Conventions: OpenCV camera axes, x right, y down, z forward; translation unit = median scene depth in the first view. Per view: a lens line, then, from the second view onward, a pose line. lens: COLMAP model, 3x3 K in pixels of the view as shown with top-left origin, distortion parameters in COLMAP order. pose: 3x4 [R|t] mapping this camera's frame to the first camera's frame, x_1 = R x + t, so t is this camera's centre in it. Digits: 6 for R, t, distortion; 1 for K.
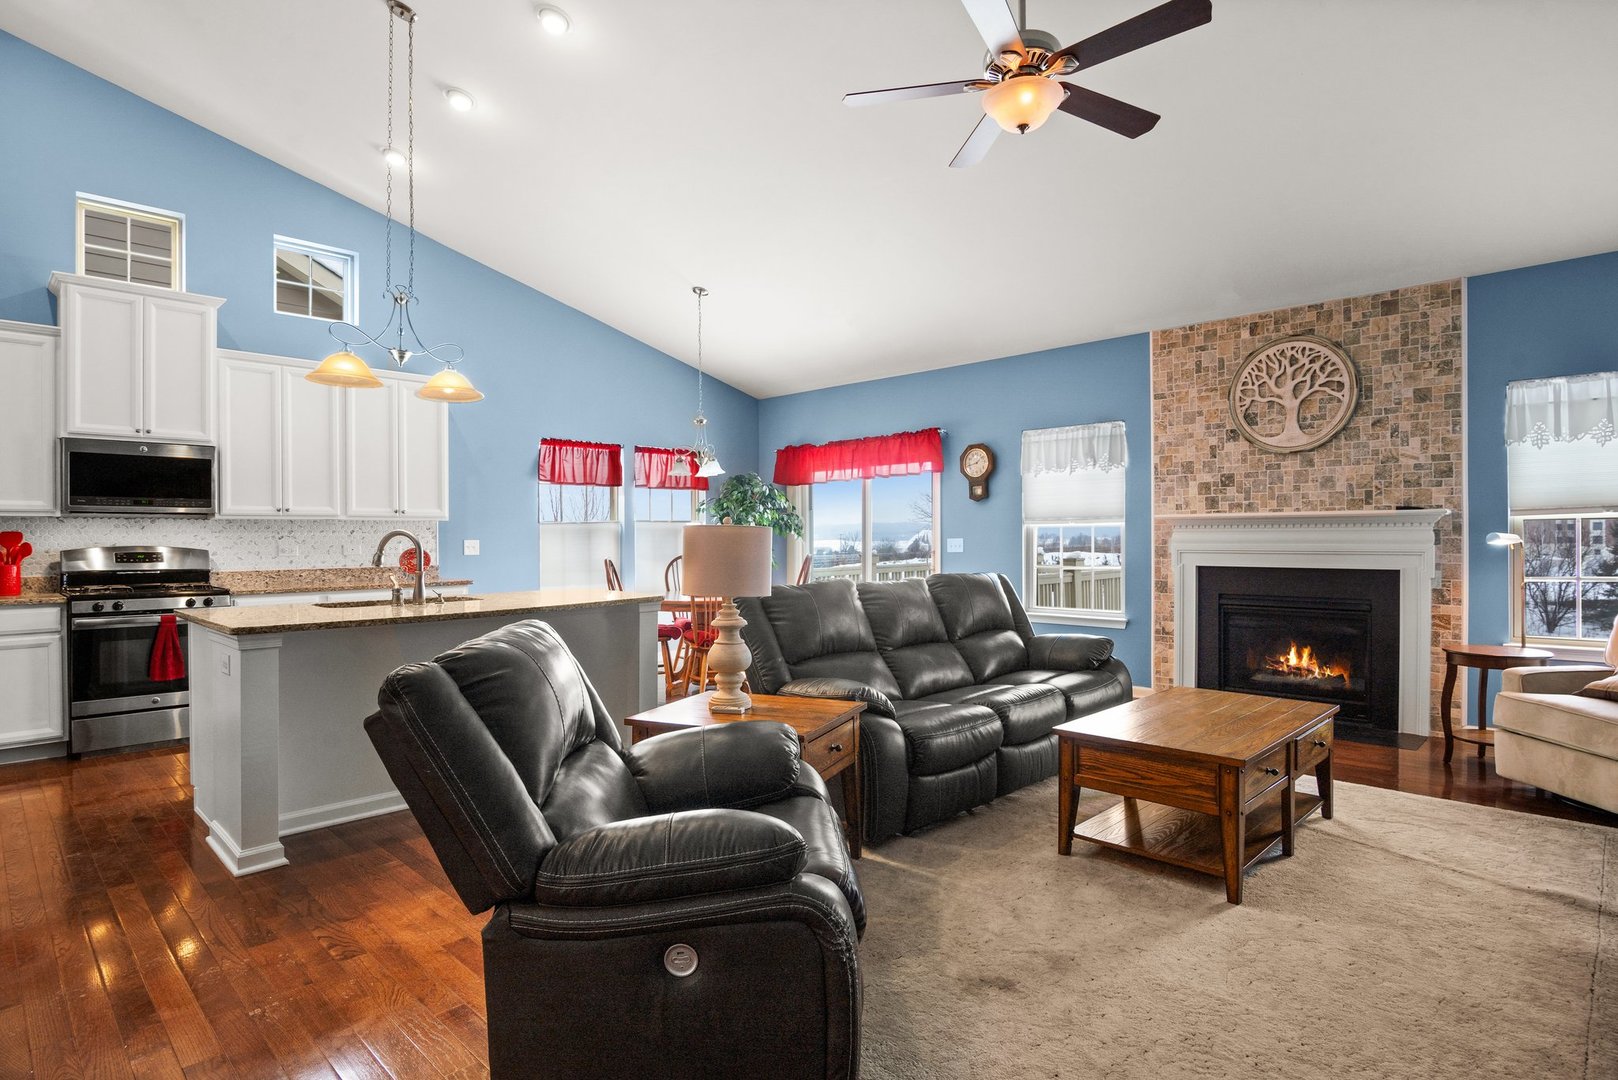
lens RADIAL K [[833.7, 0, 811.8], [0, 833.7, 531.8], [0, 0, 1]] dist [-0.019938, -0.001141]
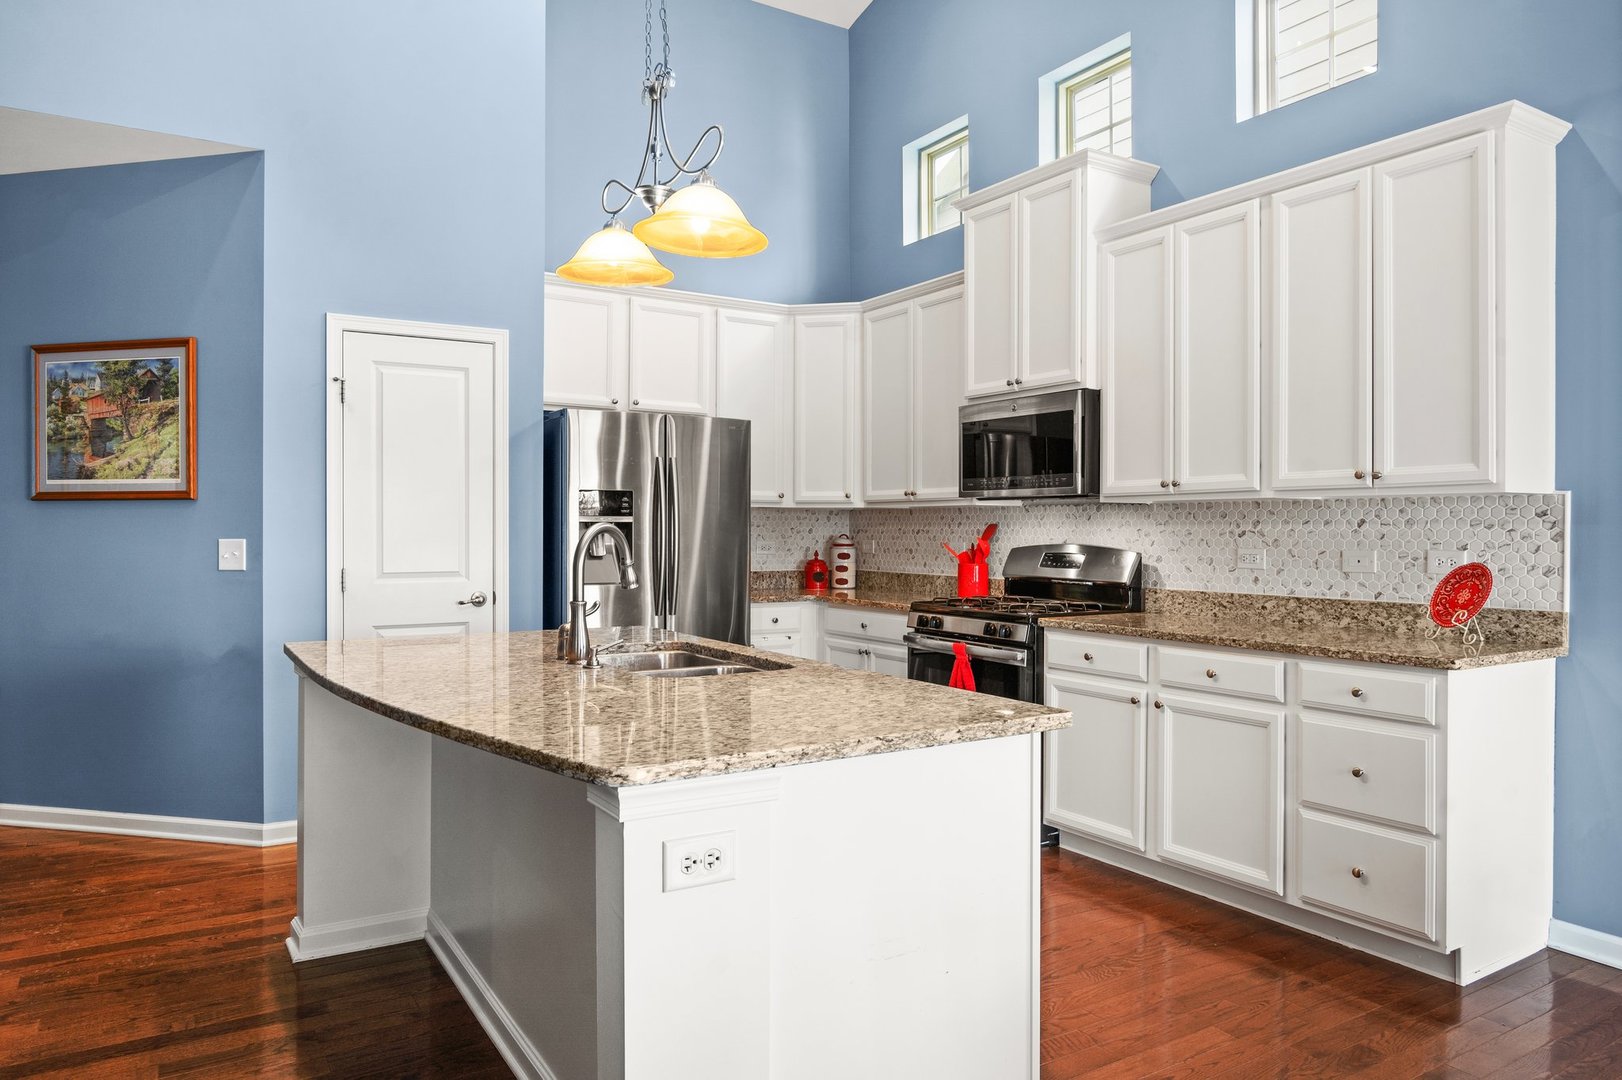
lens RADIAL K [[1060.5, 0, 811.0], [0, 1060.5, 540.0], [0, 0, 1]] dist [-0.009176, 0.000386]
pose [[-0.240091, 0.014542, -0.970641, 0.107410], [0.004479, 0.999894, 0.013873, 0.000157], [0.970740, -0.001016, -0.240131, 0.940151]]
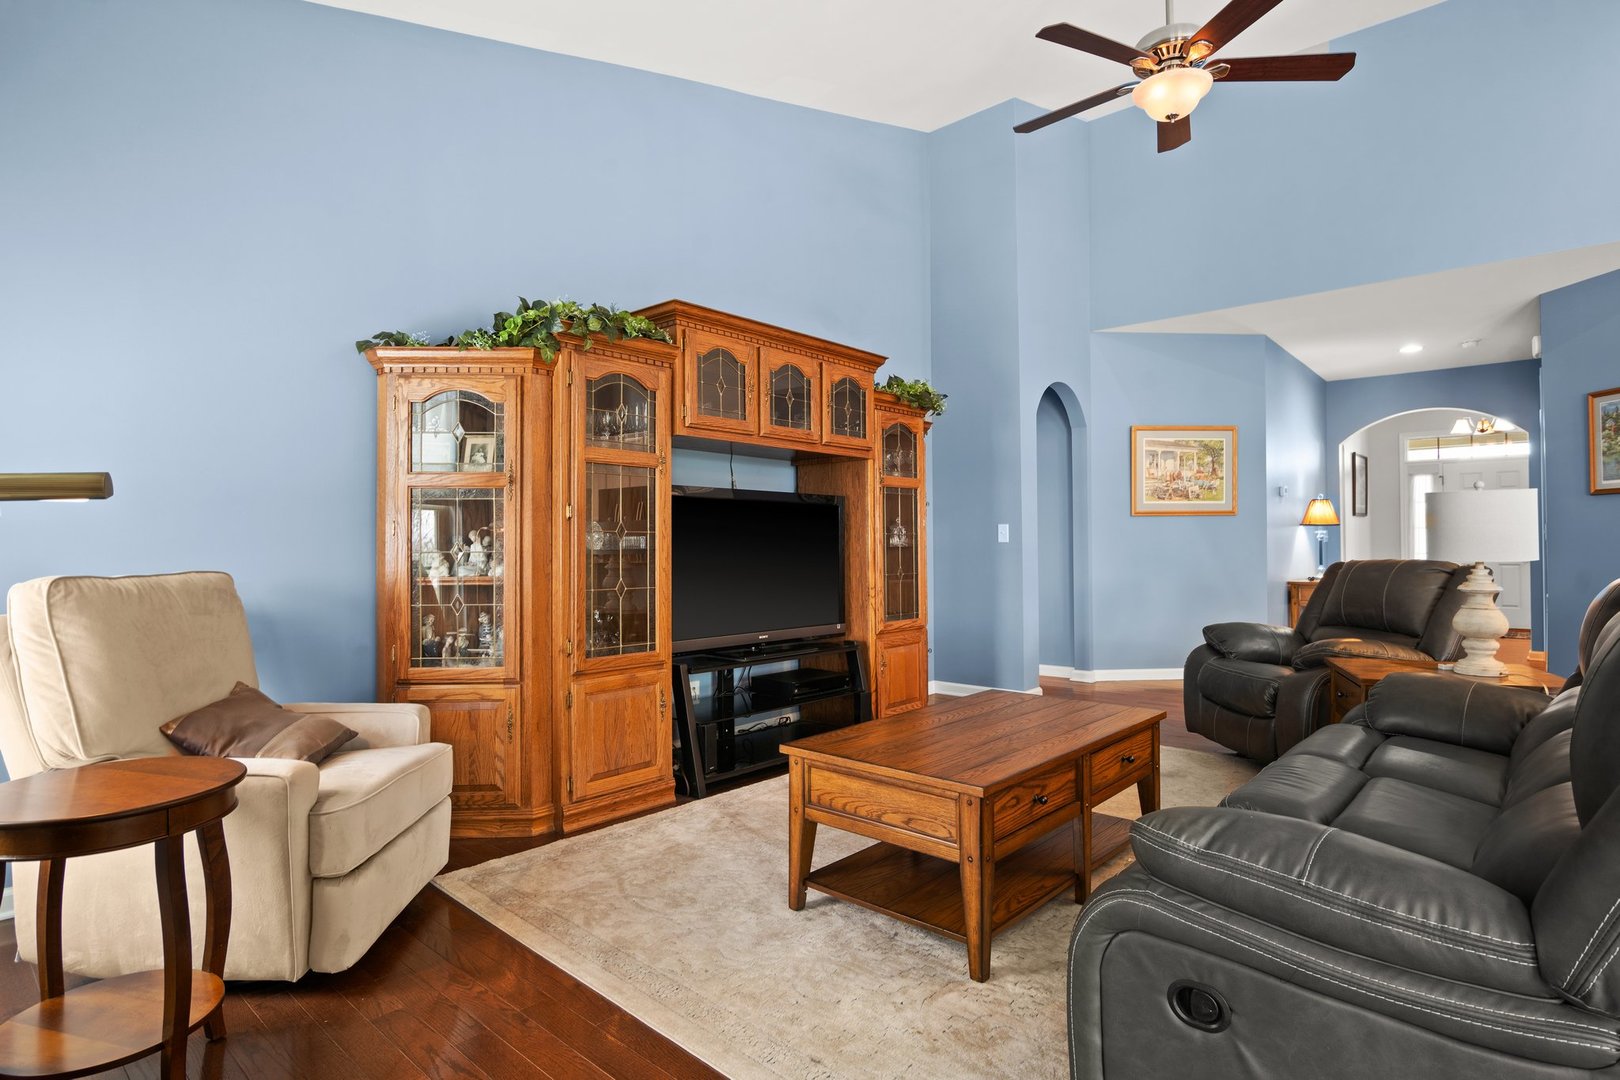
lens RADIAL K [[822.7, 0, 810.1], [0, 822.7, 538.0], [0, 0, 1]] dist [-0.020871, -0.000264]
pose [[-0.999605, 0.007431, -0.027117, 0.385119], [0.007810, 0.999873, -0.013882, 0.032432], [0.027011, -0.014089, -0.999536, 1.069710]]
